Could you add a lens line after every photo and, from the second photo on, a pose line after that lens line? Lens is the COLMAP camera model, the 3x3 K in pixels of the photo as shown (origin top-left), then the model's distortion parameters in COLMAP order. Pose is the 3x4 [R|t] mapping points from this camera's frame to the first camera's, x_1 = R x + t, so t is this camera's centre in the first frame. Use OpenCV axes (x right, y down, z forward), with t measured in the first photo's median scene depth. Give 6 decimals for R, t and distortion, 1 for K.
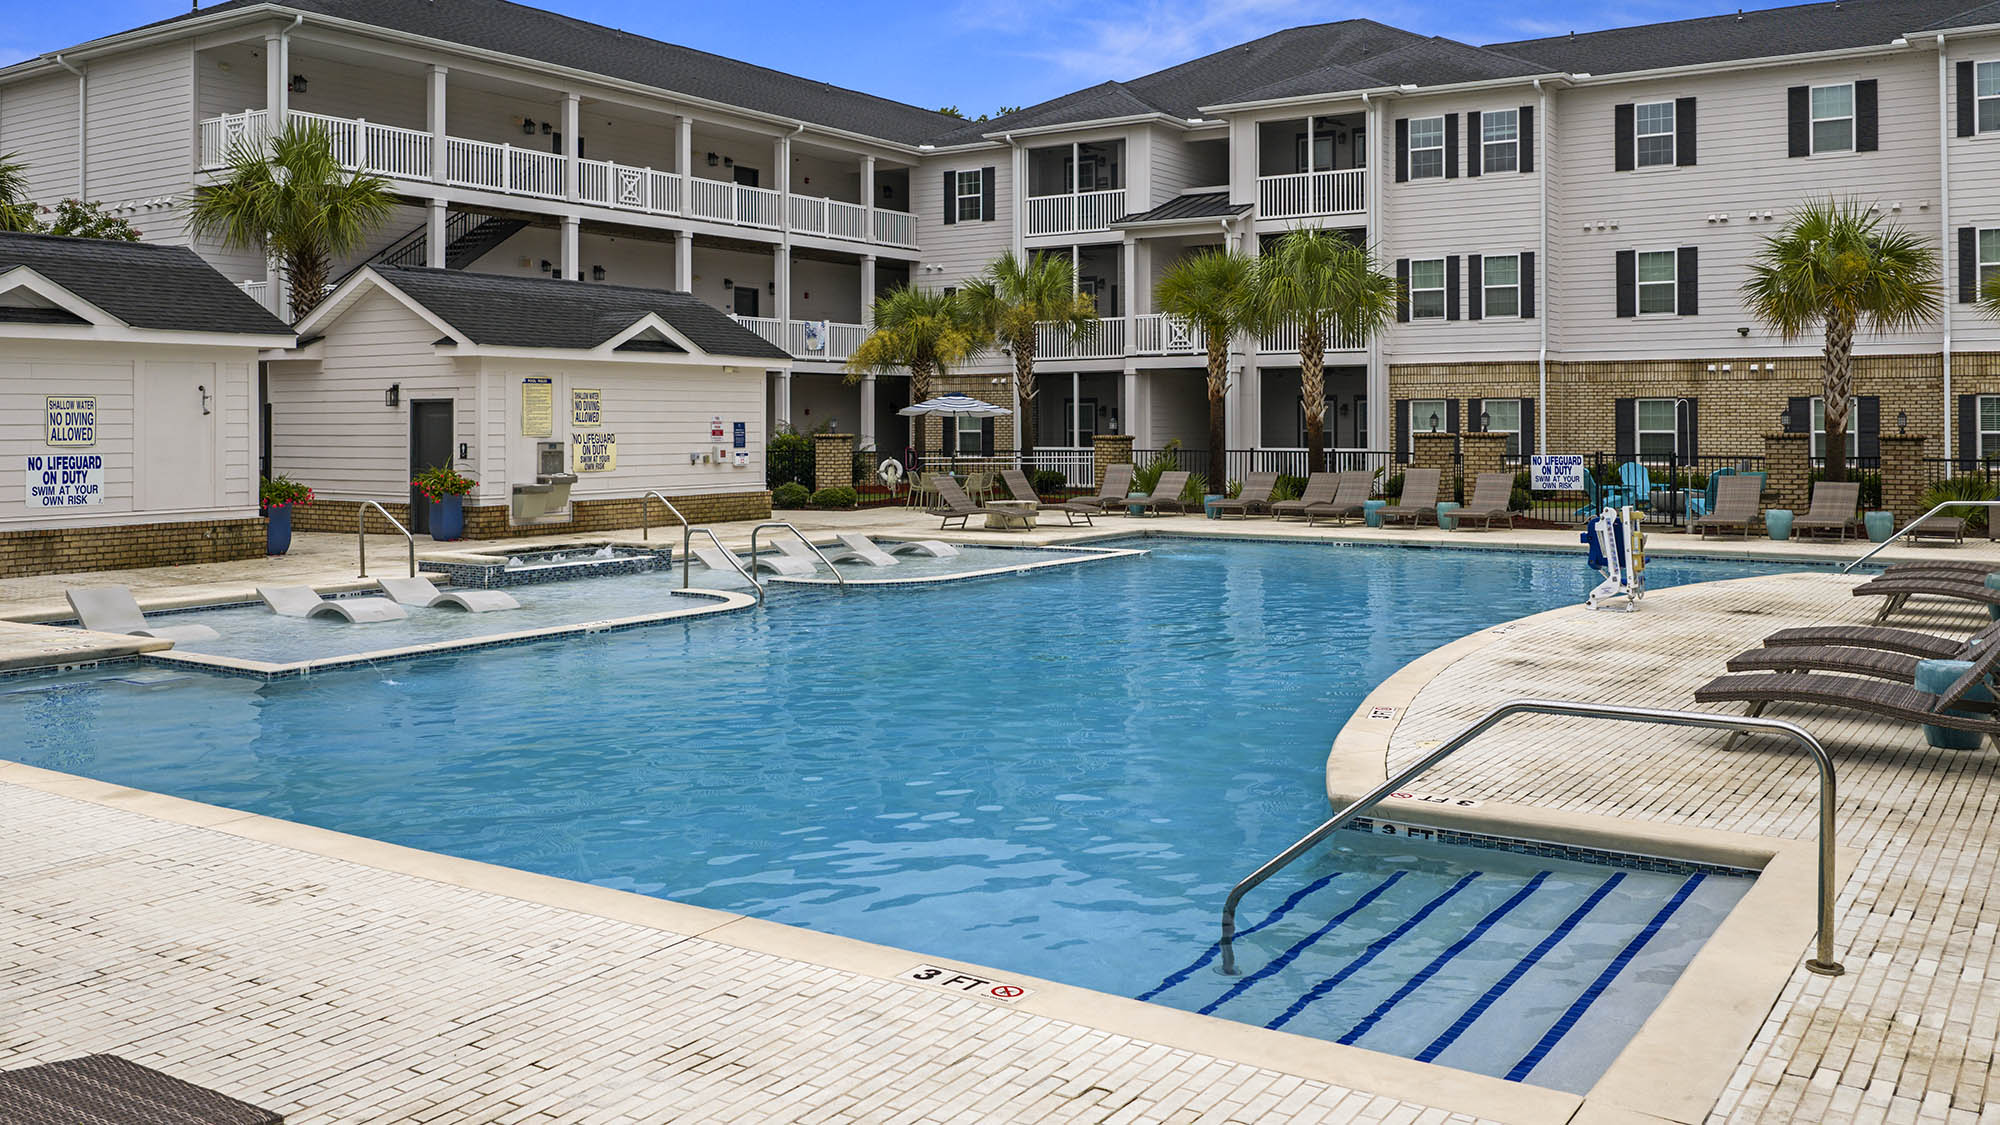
lens RADIAL K [[1868.0, 0, 1000.0], [0, 1868.0, 562.5], [0, 0, 1]] dist [-0.179708, 0.251382]
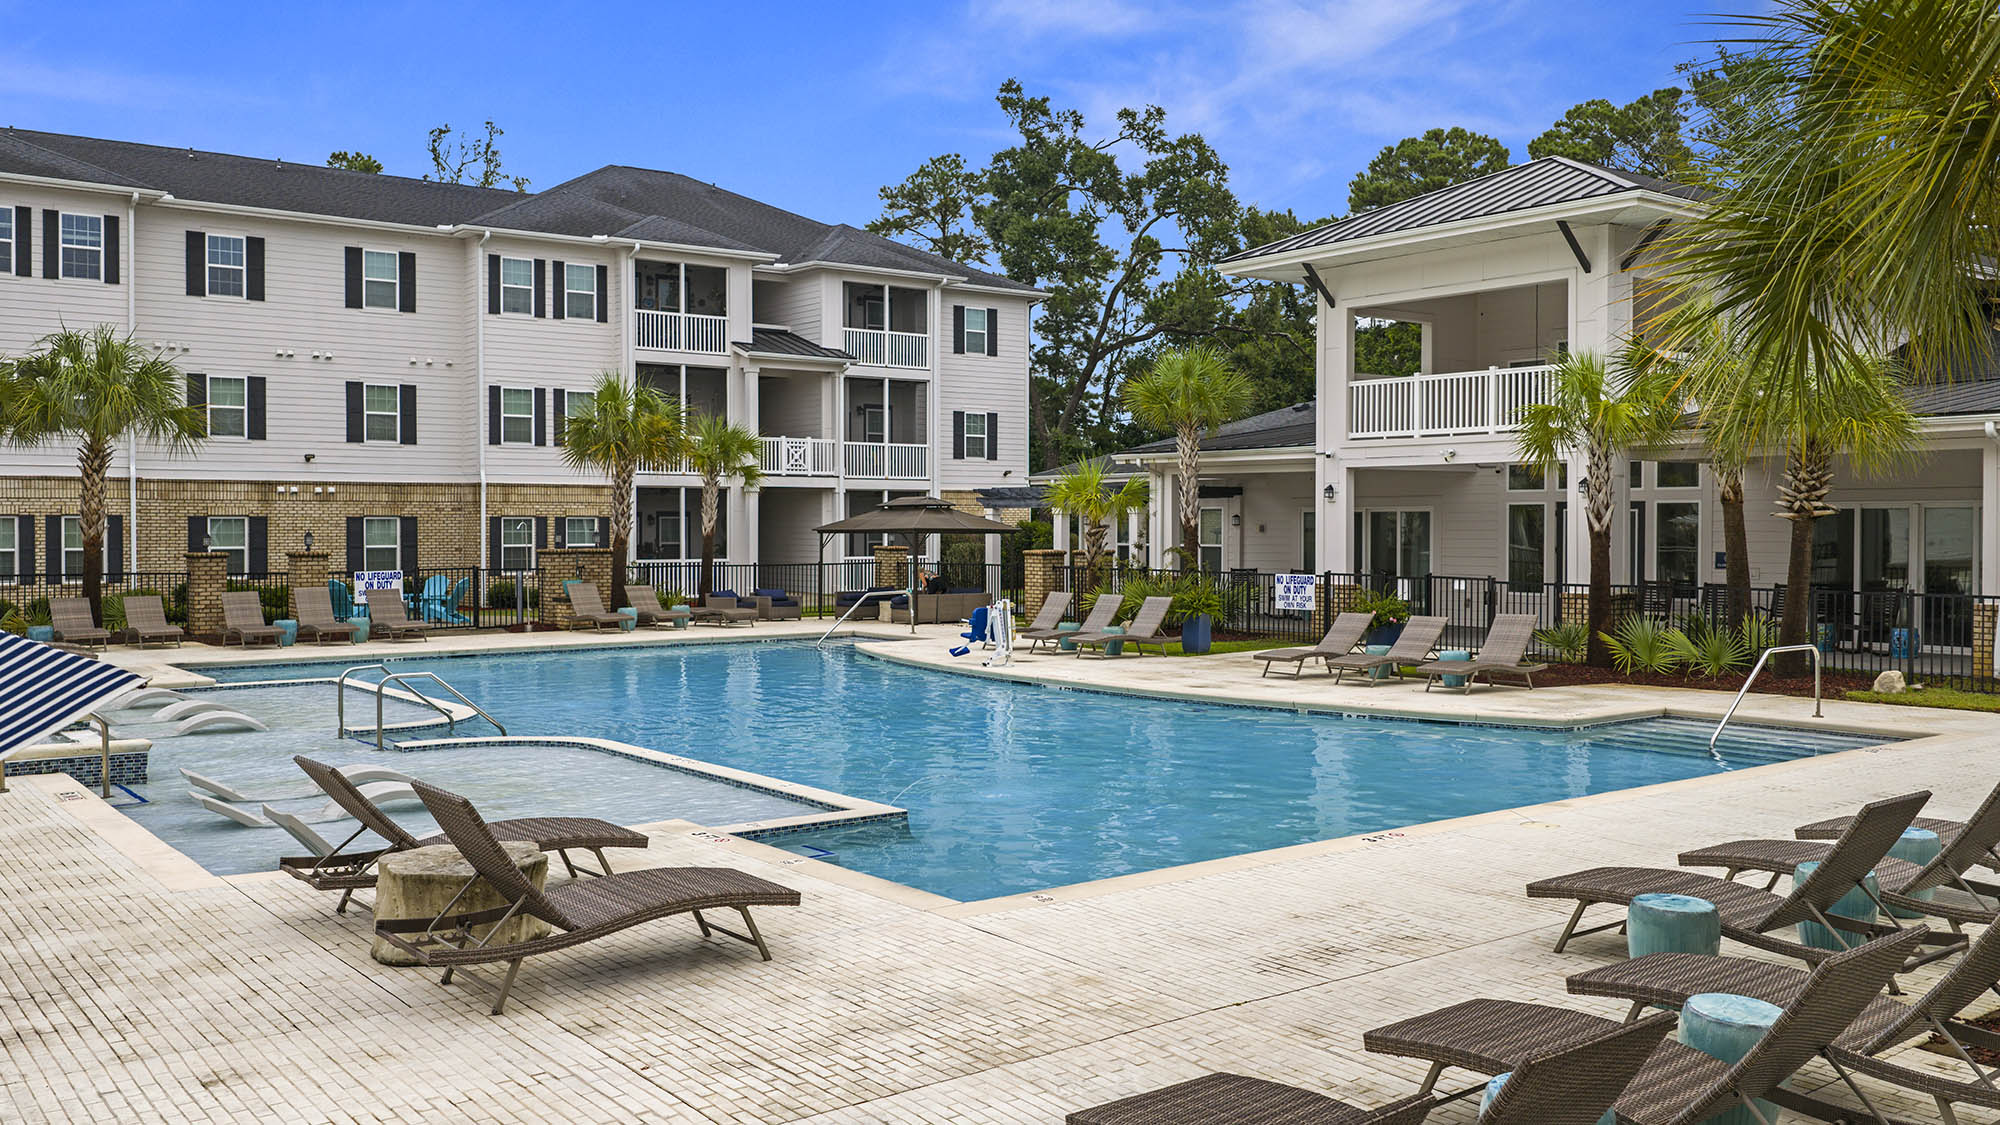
lens RADIAL K [[1639.6, 0, 1000.0], [0, 1639.6, 562.5], [0, 0, 1]] dist [0.000066, 0.000567]
pose [[0.269424, -0.010305, 0.962967, -0.444447], [0.074185, 0.997193, -0.010084, -0.022017], [-0.960160, 0.074155, 0.269432, 0.336578]]
